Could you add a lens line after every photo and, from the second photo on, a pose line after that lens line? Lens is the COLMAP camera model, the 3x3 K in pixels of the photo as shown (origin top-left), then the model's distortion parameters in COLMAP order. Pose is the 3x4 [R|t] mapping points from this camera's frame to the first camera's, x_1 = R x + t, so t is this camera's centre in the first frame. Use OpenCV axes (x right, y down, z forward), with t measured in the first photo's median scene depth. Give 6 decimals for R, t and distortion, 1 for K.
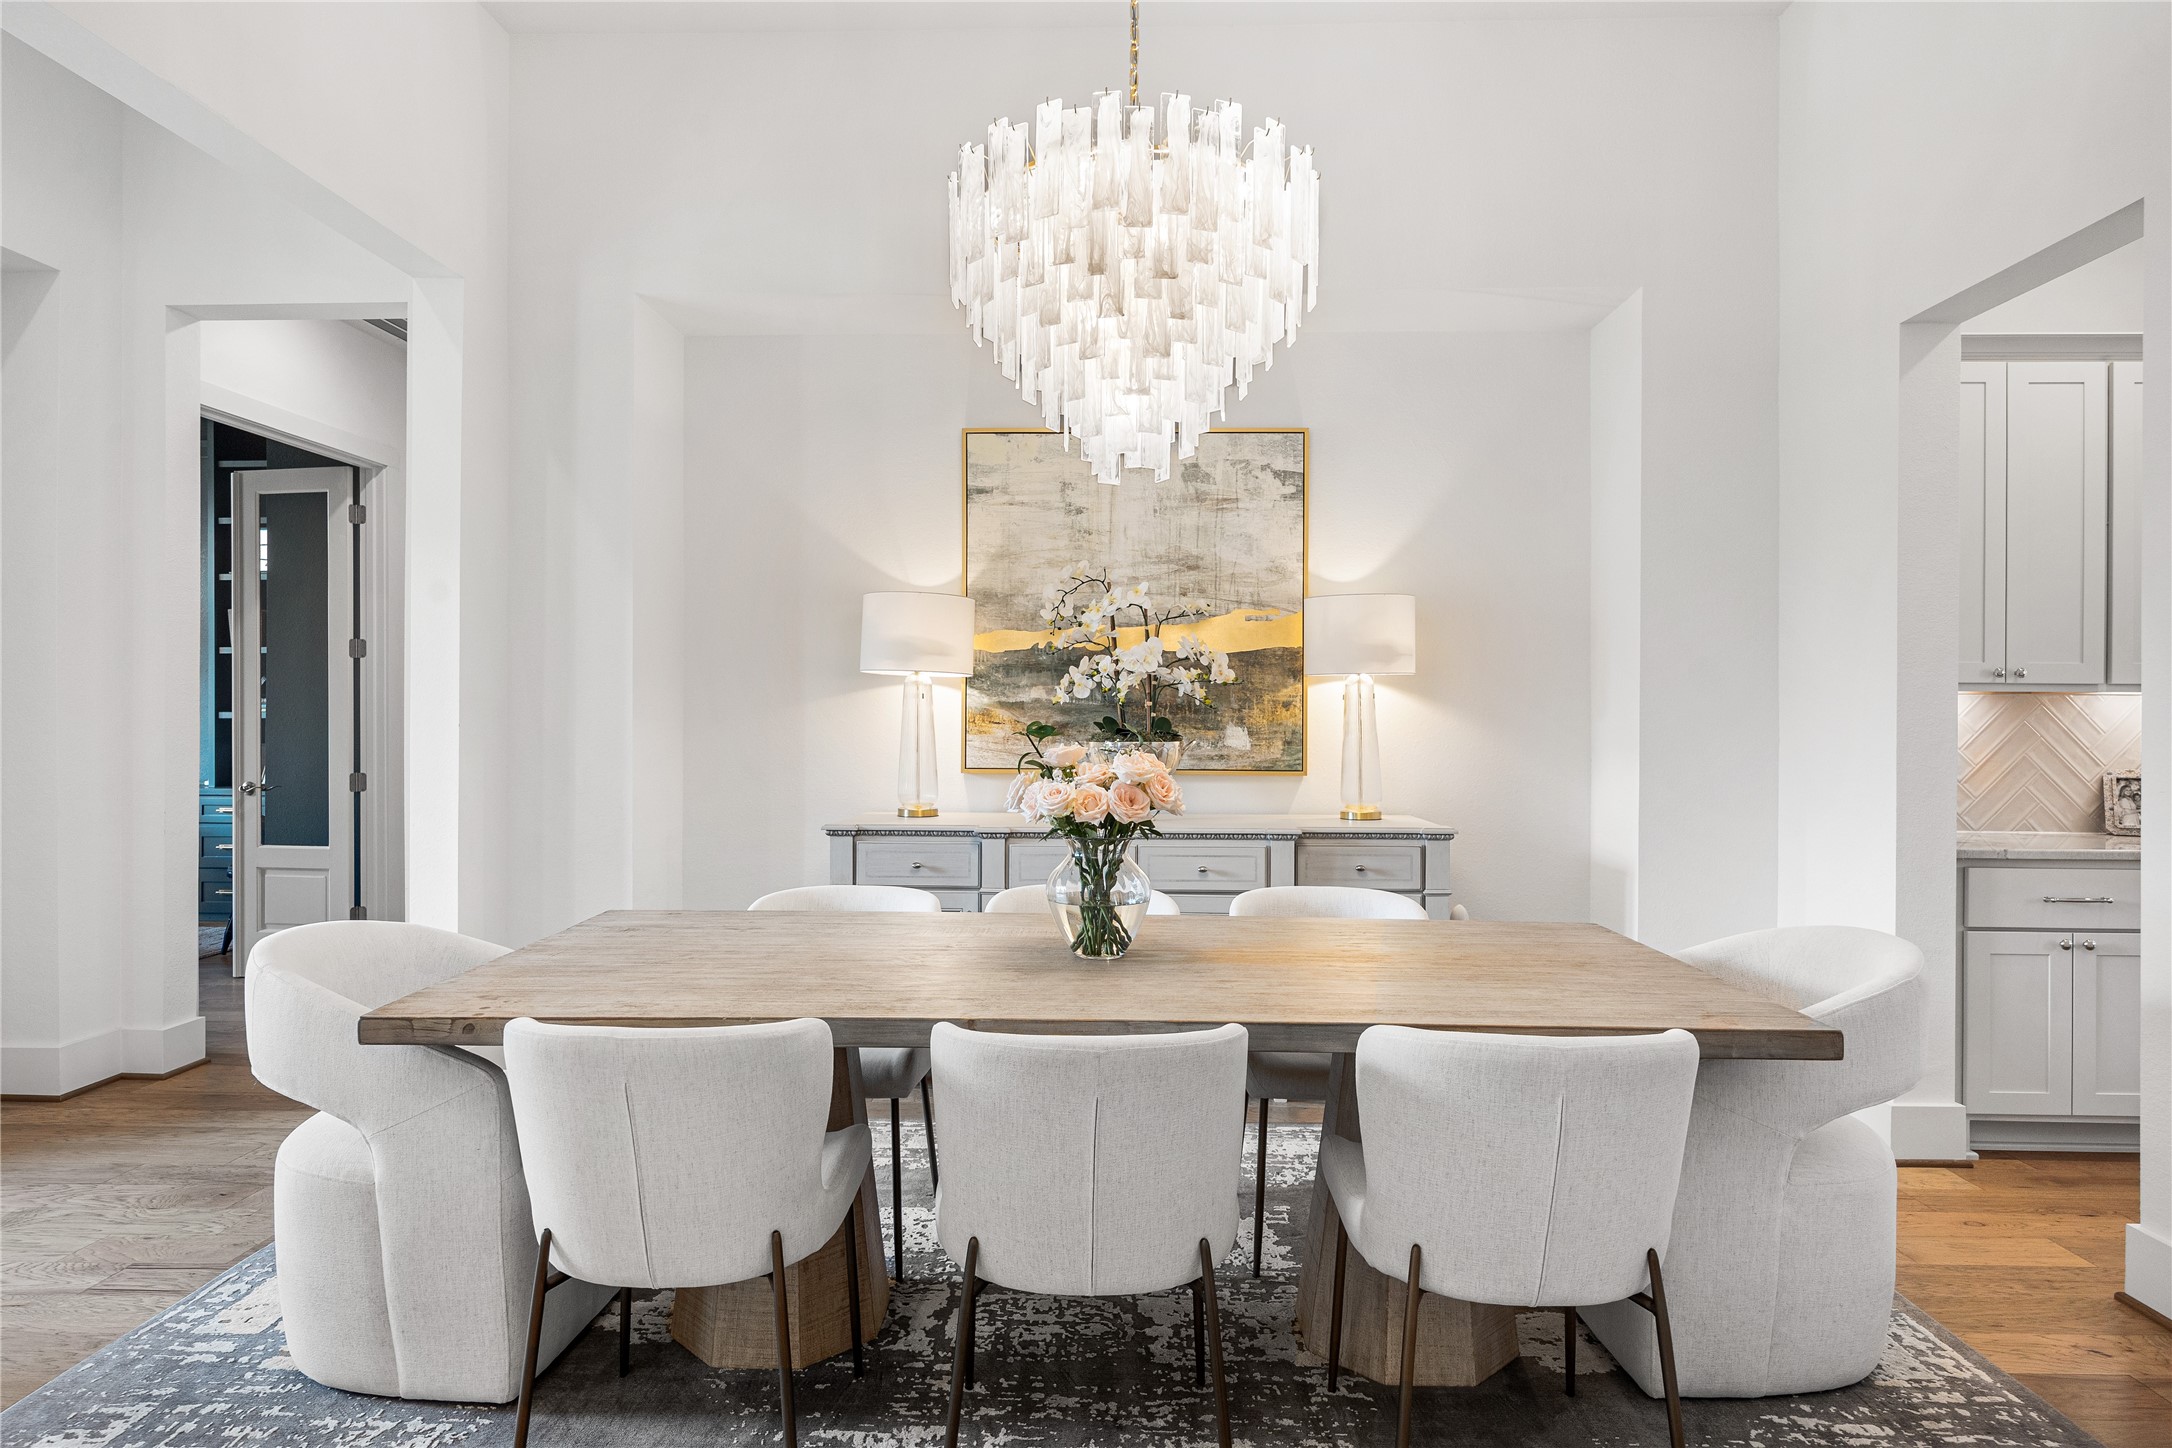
lens RADIAL K [[1281.4, 0, 1081.2], [0, 1281.4, 723.2], [0, 0, 1]] dist [0.000657, -0.000086]
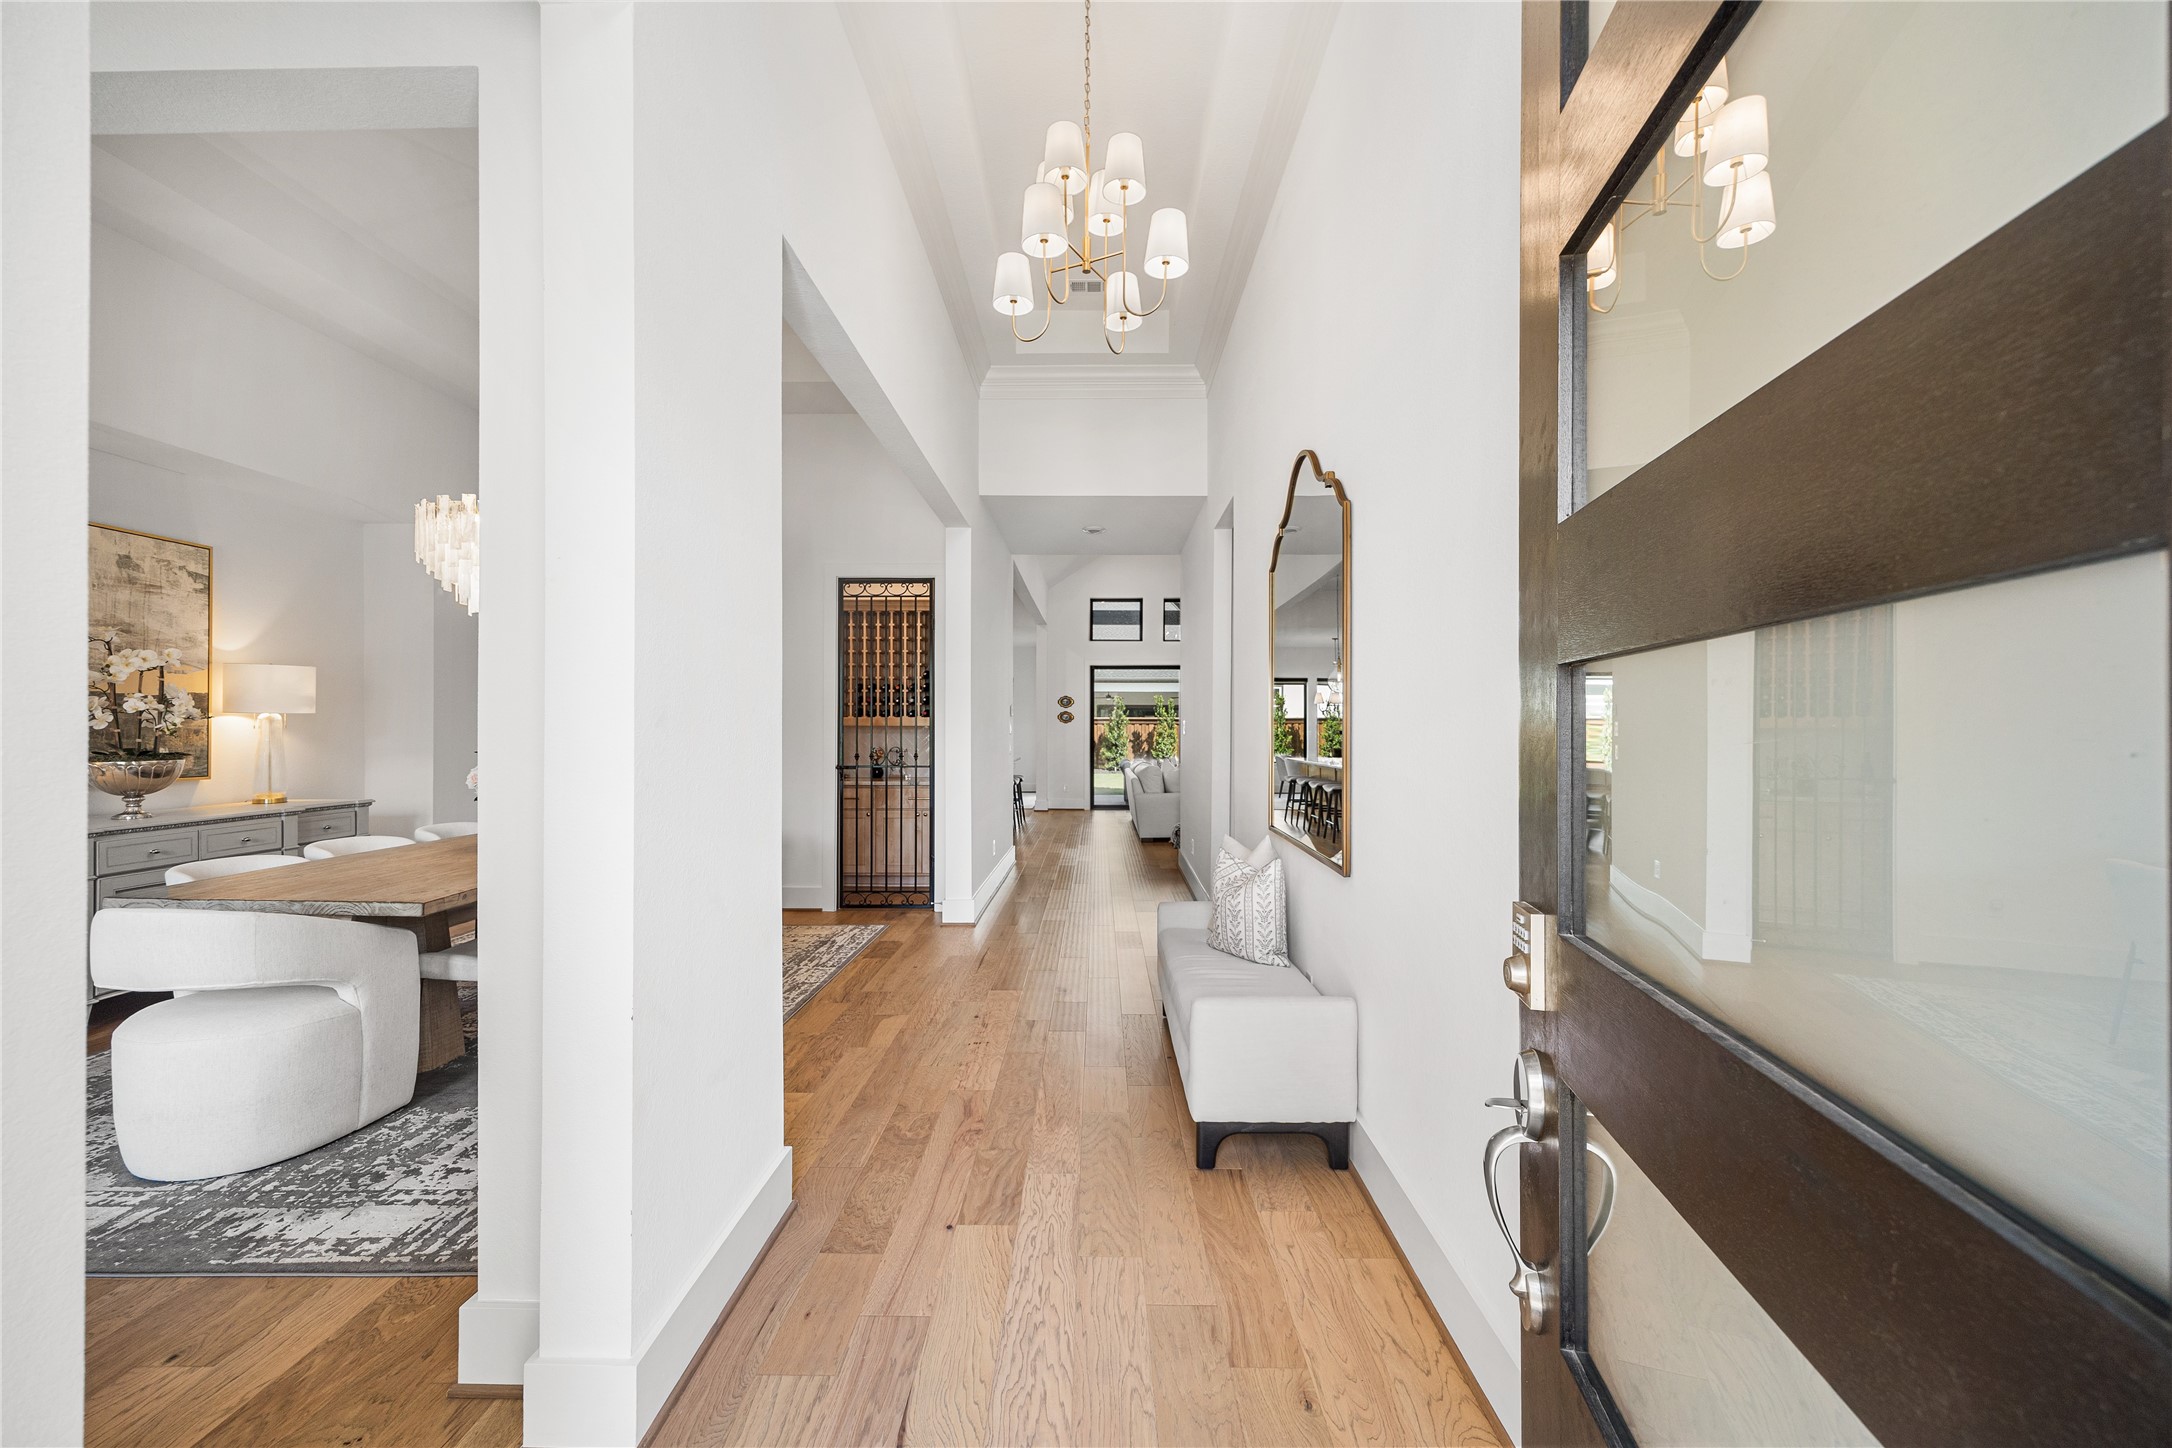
lens RADIAL K [[847.7, 0, 1087.9], [0, 847.7, 722.4], [0, 0, 1]] dist [-0.000245, -0.000009]
pose [[-0.018062, -0.001081, 0.999836, -0.827933], [0.015397, 0.999881, 0.001359, -0.011414], [-0.999718, 0.015420, -0.018043, 0.001021]]
